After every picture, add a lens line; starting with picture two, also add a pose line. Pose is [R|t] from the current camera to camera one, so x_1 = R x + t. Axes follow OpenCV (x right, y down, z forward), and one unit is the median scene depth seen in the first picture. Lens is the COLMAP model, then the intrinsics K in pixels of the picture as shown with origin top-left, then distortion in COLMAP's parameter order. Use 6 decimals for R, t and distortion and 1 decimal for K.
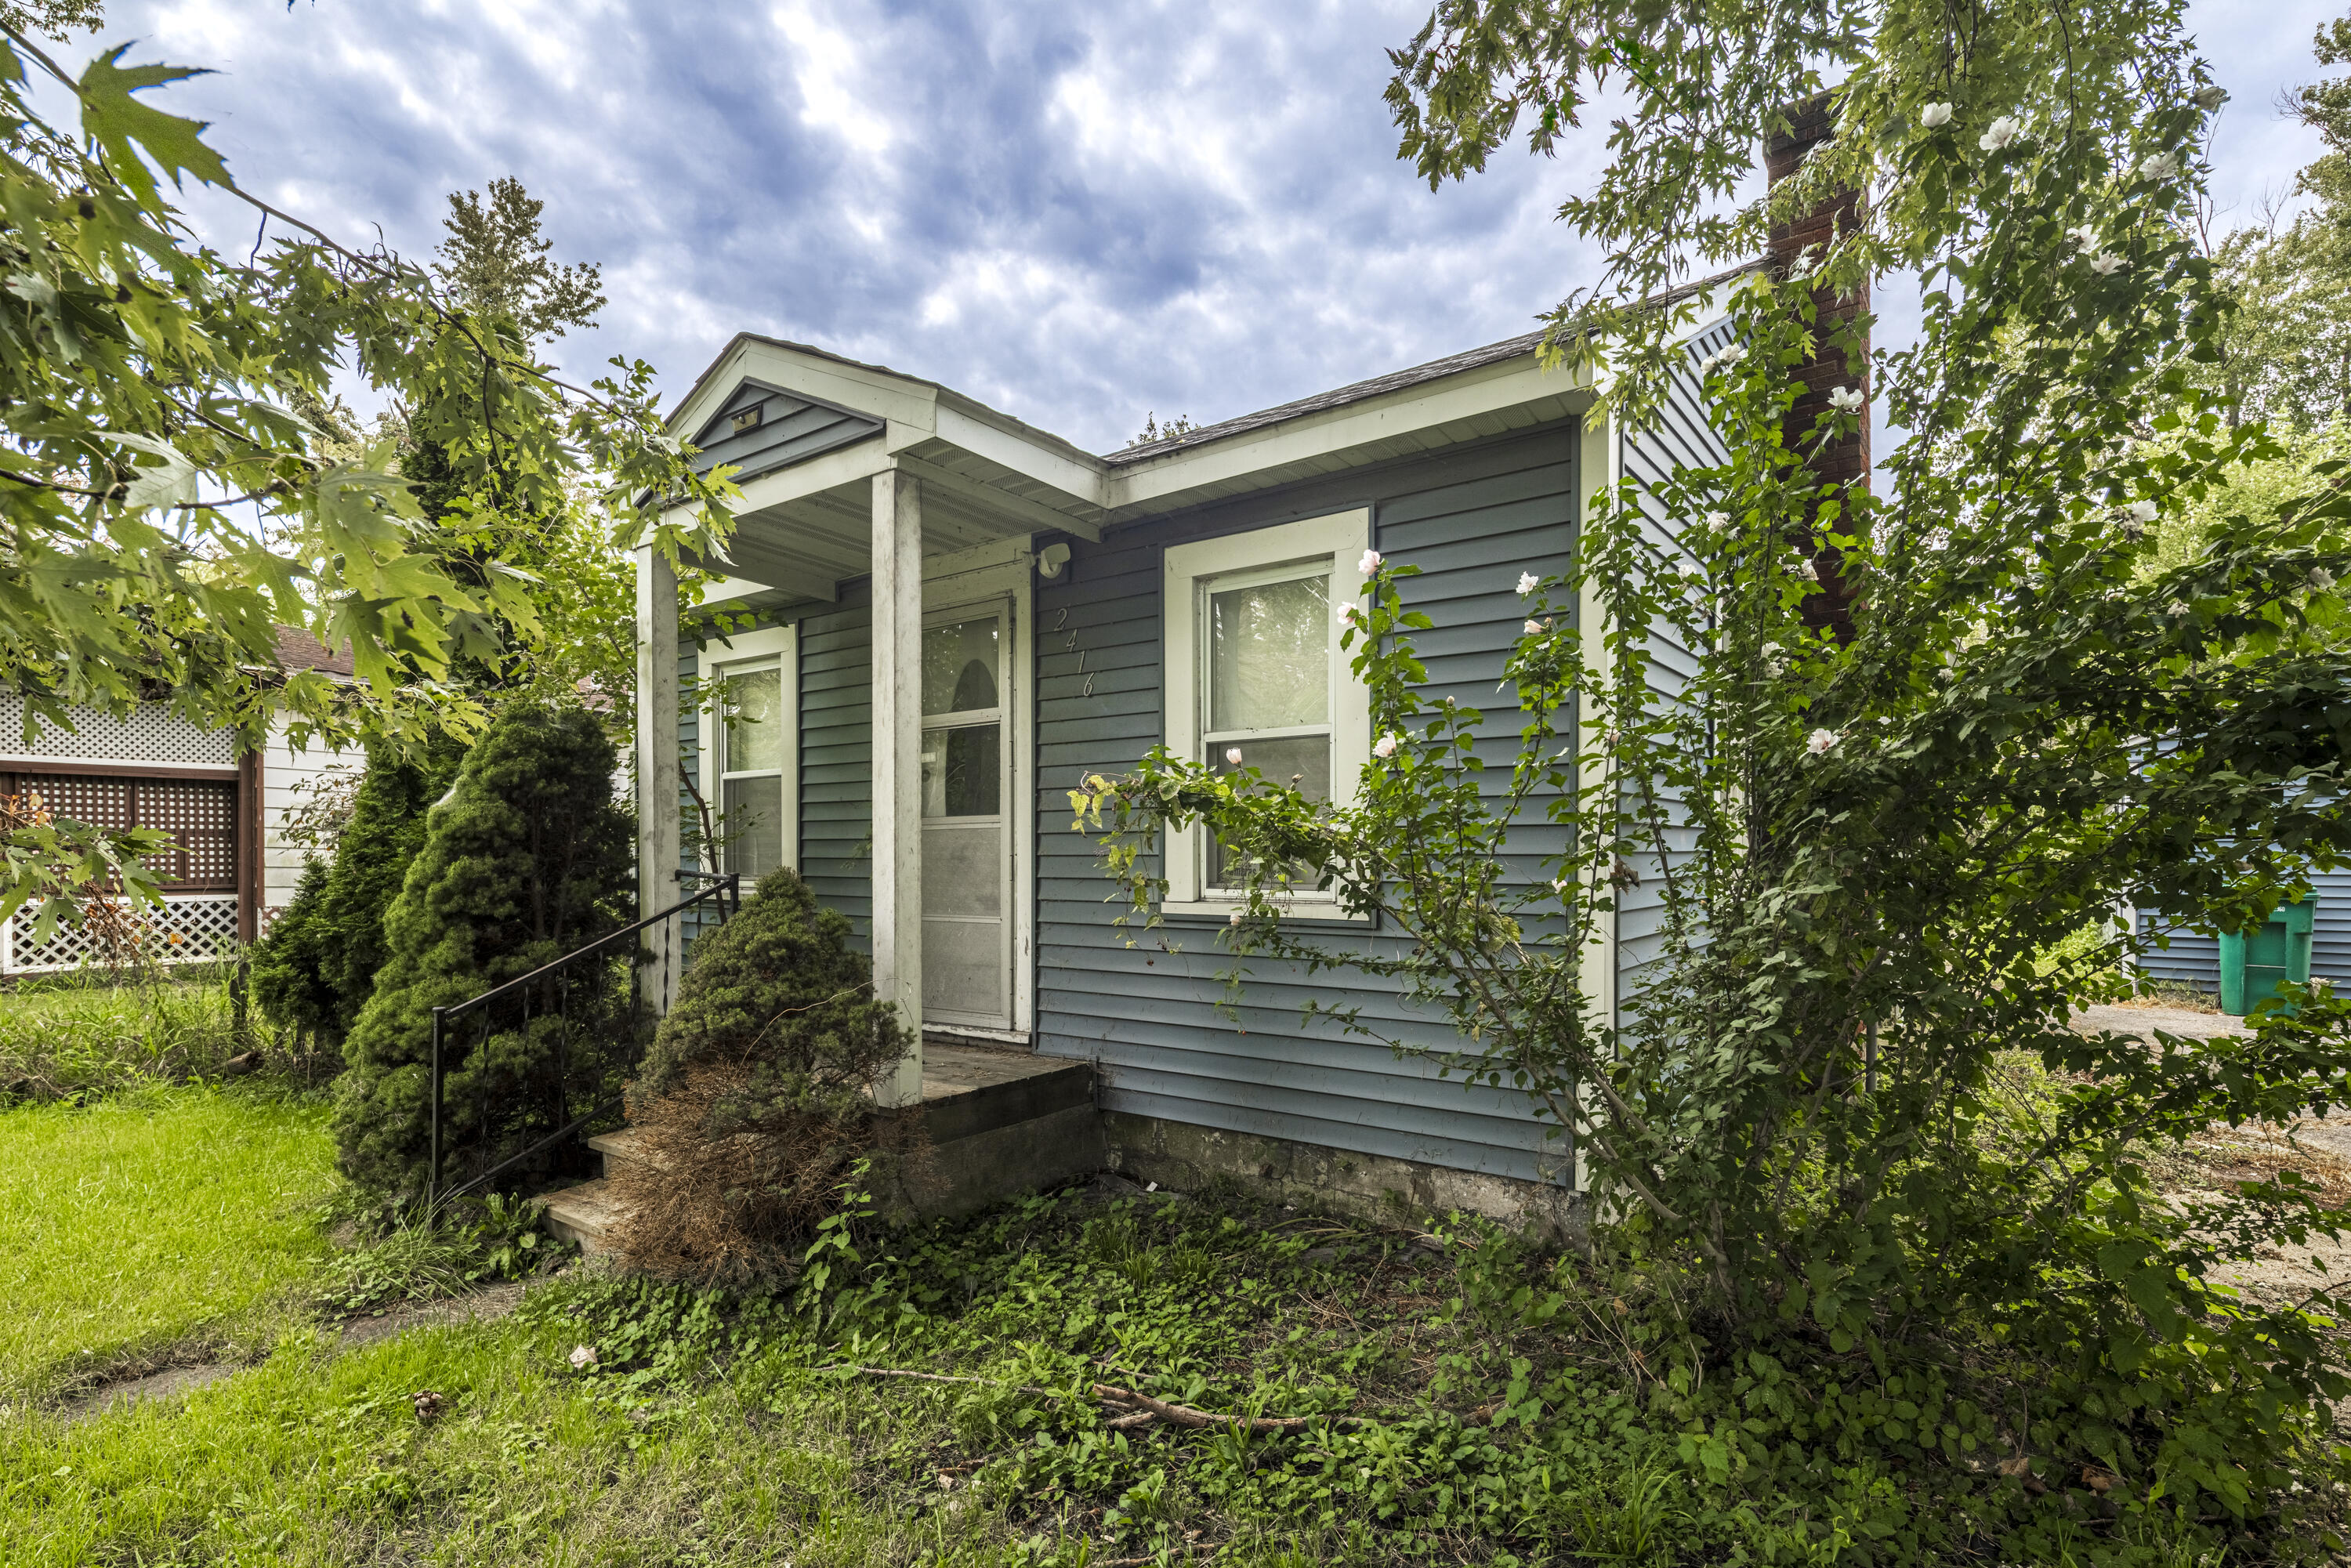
lens RADIAL K [[1170.1, 0, 1178.6], [0, 1170.1, 848.9], [0, 0, 1]] dist [-0.000952, -0.000024]
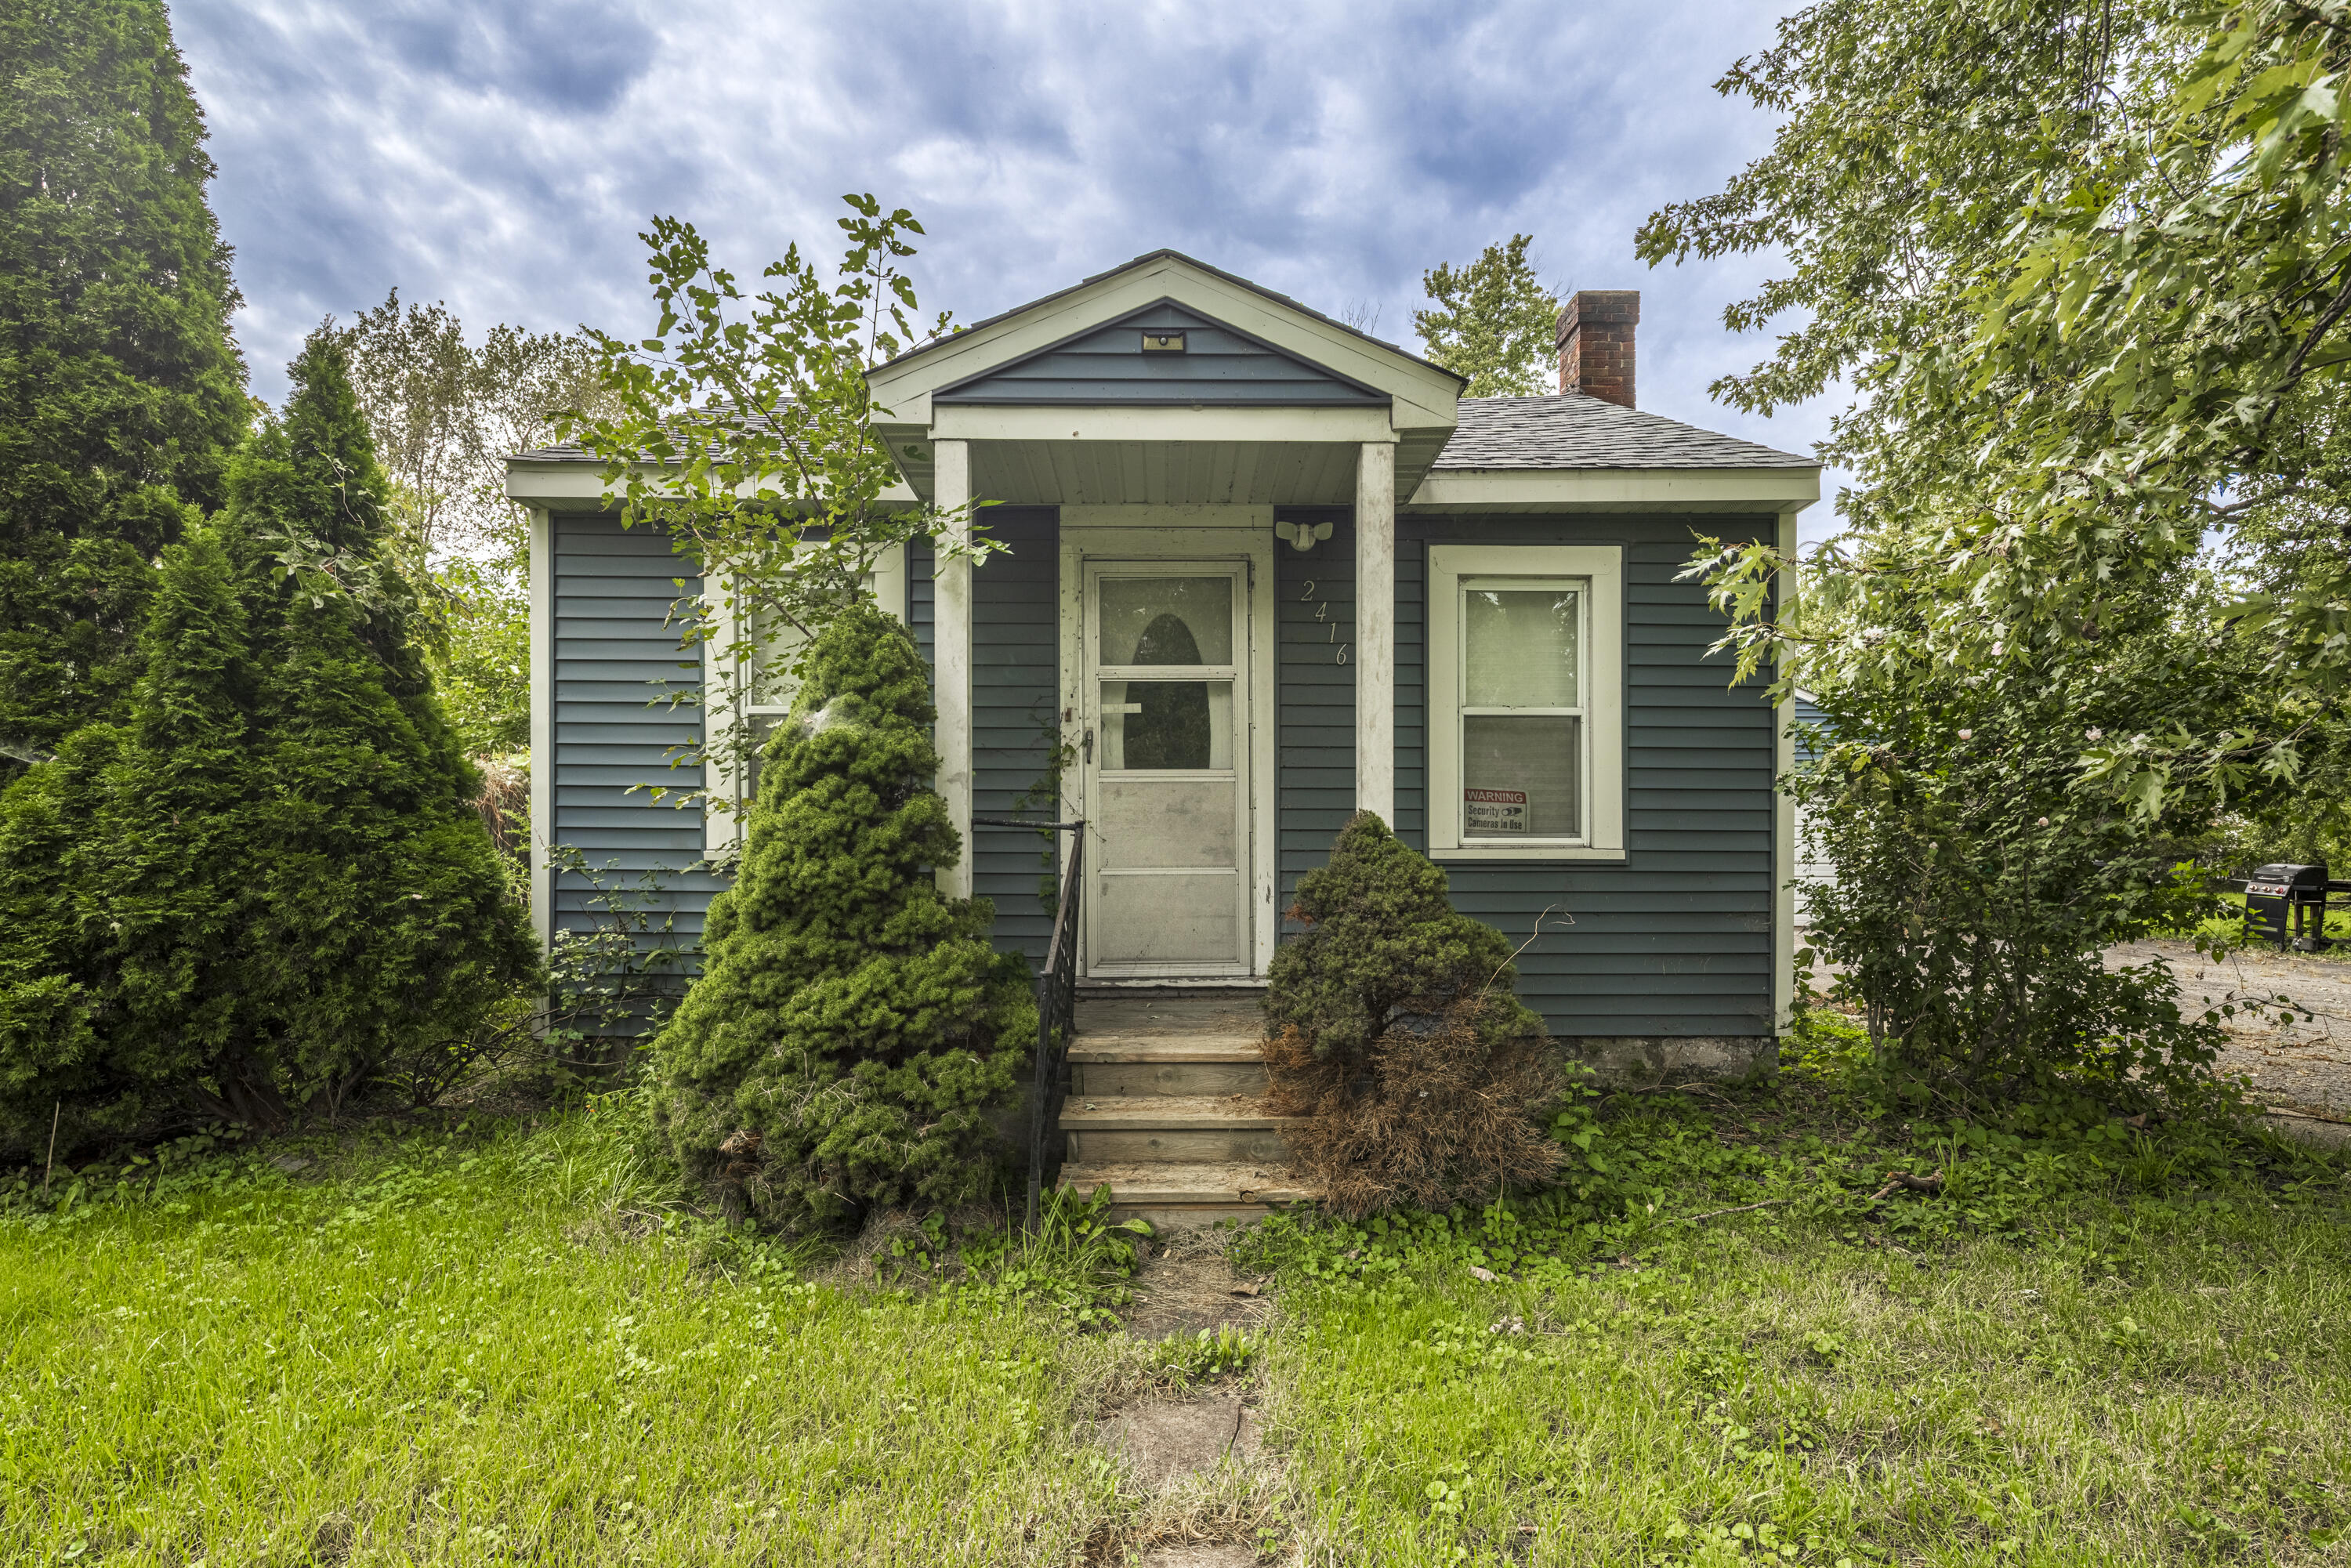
lens RADIAL K [[1170.1, 0, 1178.6], [0, 1170.1, 848.9], [0, 0, 1]] dist [-0.000952, -0.000024]
pose [[0.790321, -0.002901, 0.612686, -0.873782], [-0.006049, 0.999903, 0.012536, 0.029845], [-0.612663, -0.013614, 0.790227, 0.220182]]
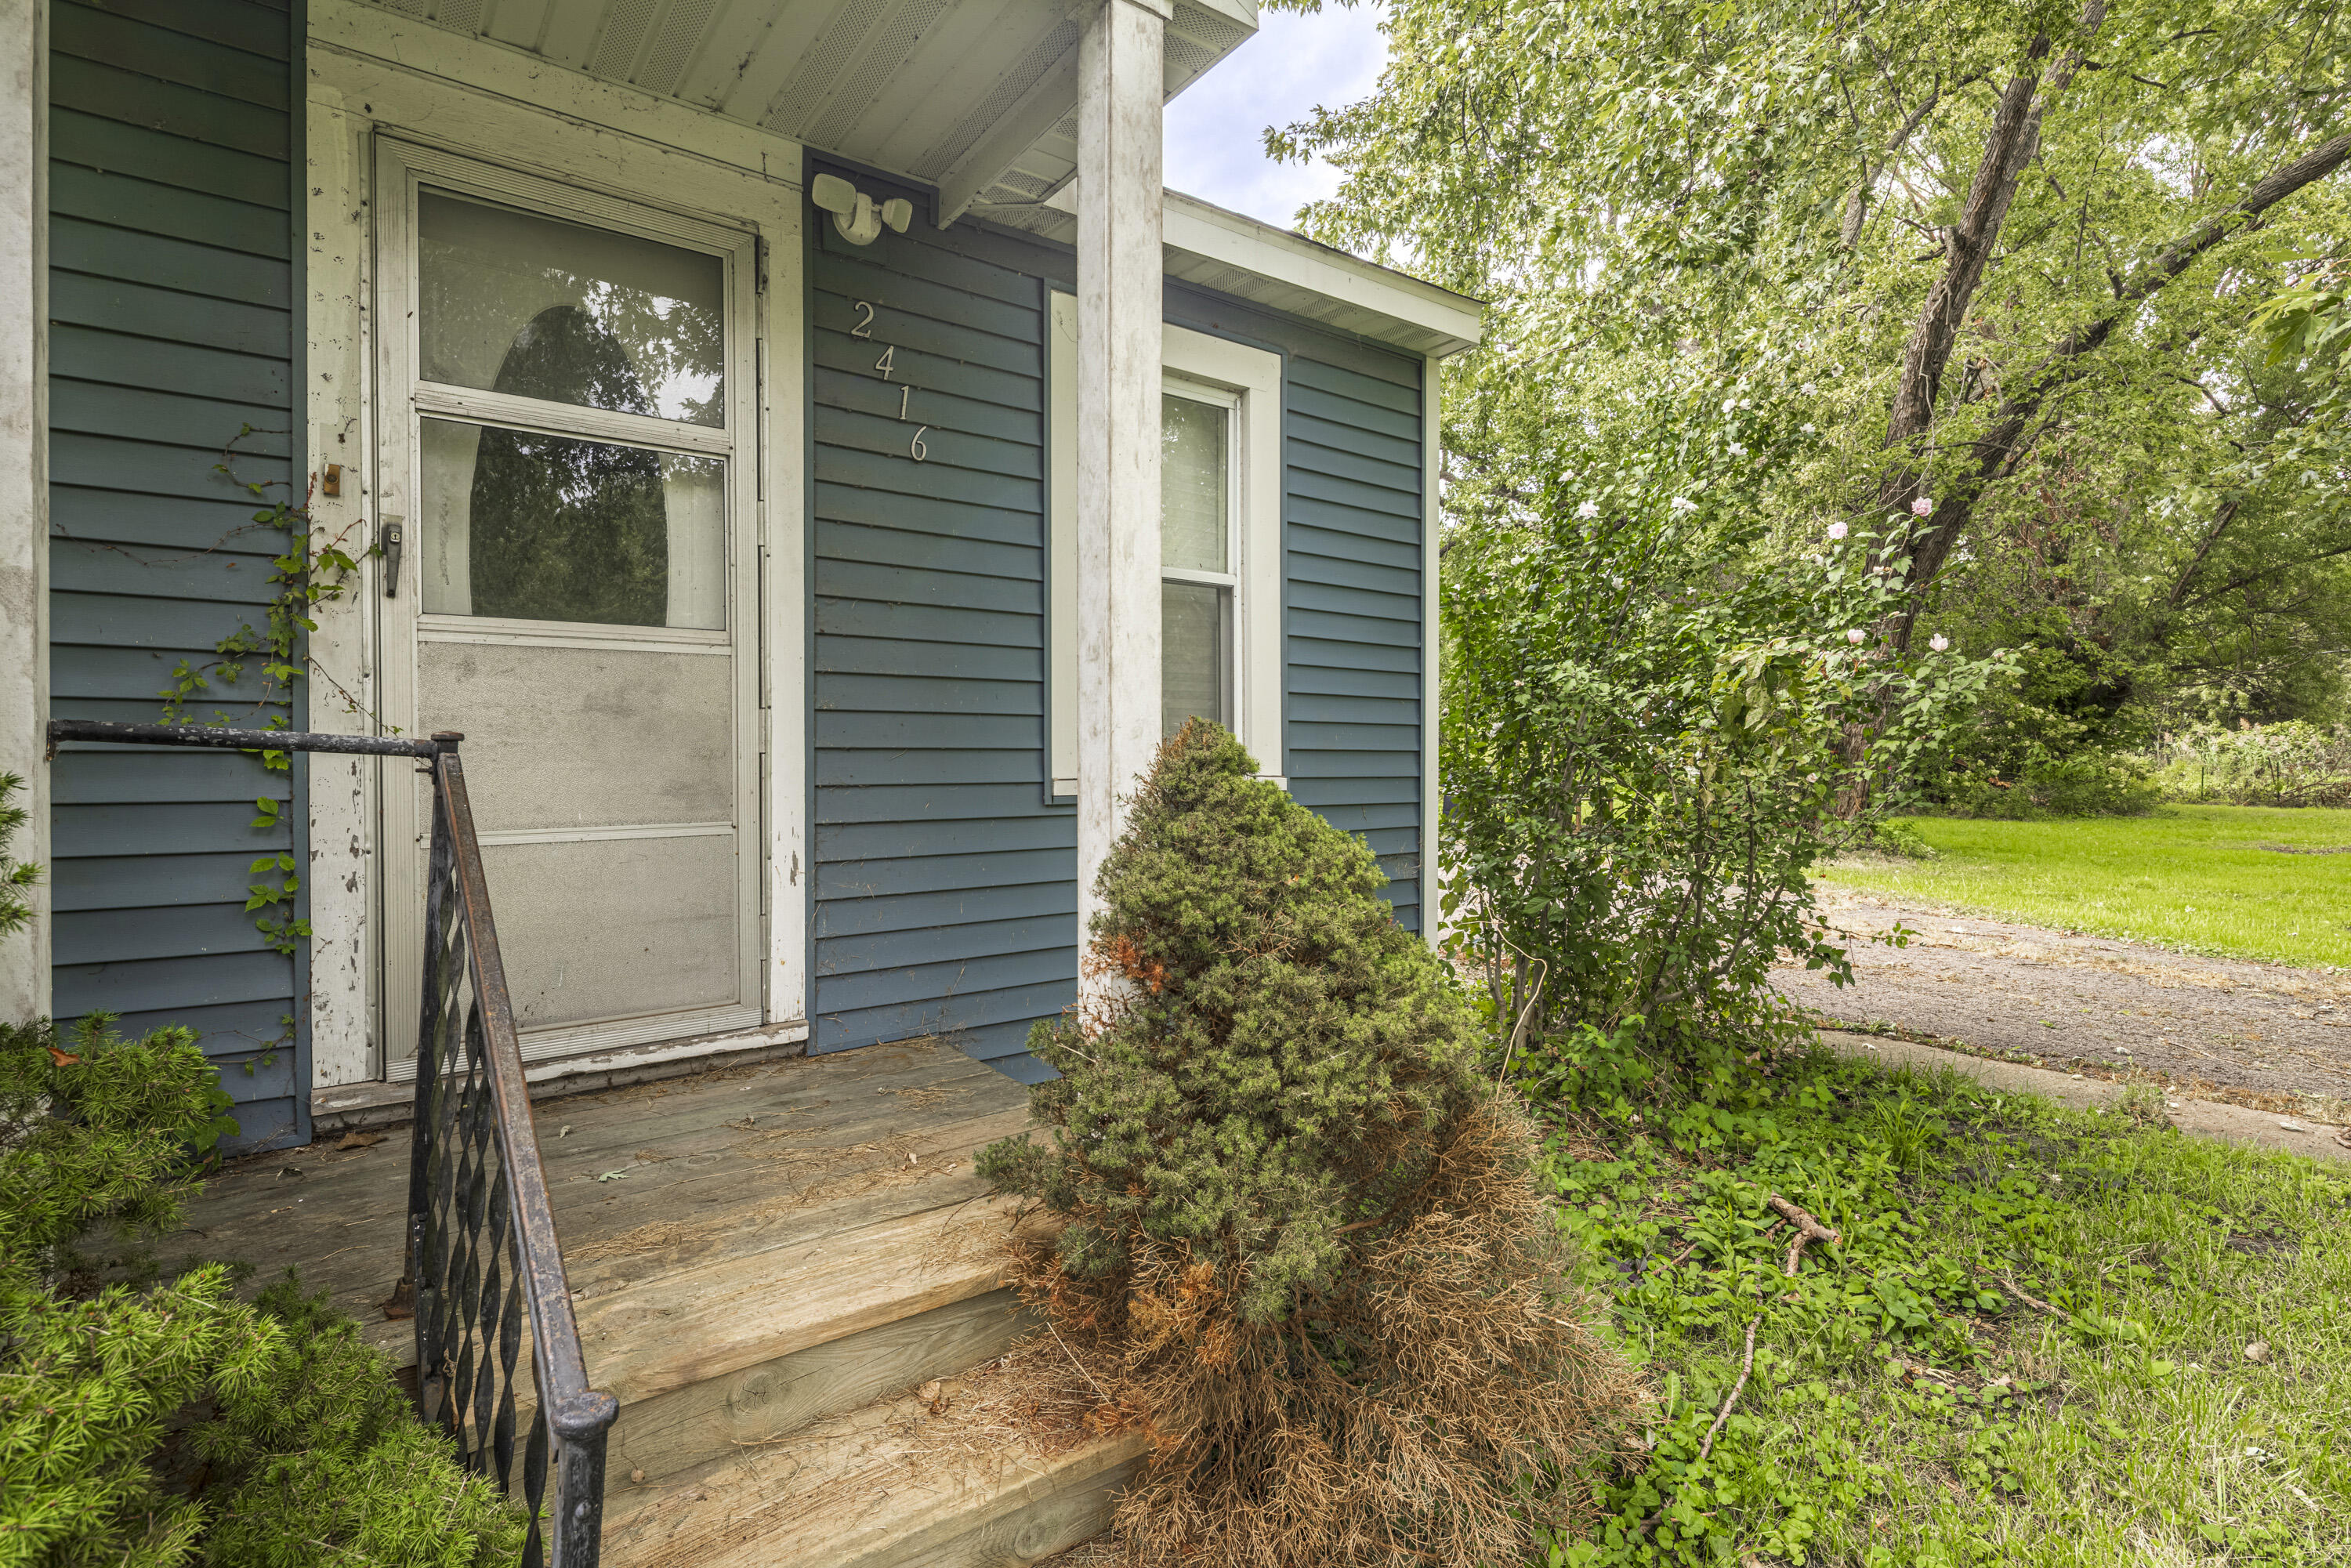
lens RADIAL K [[1136.8, 0, 1169.3], [0, 1136.8, 755.0], [0, 0, 1]] dist [-0.000346, -0.000012]
pose [[0.286510, -0.002284, 0.958074, -0.627943], [-0.009624, 0.999940, 0.005262, 0.023830], [-0.958029, -0.010729, 0.286471, 0.692322]]
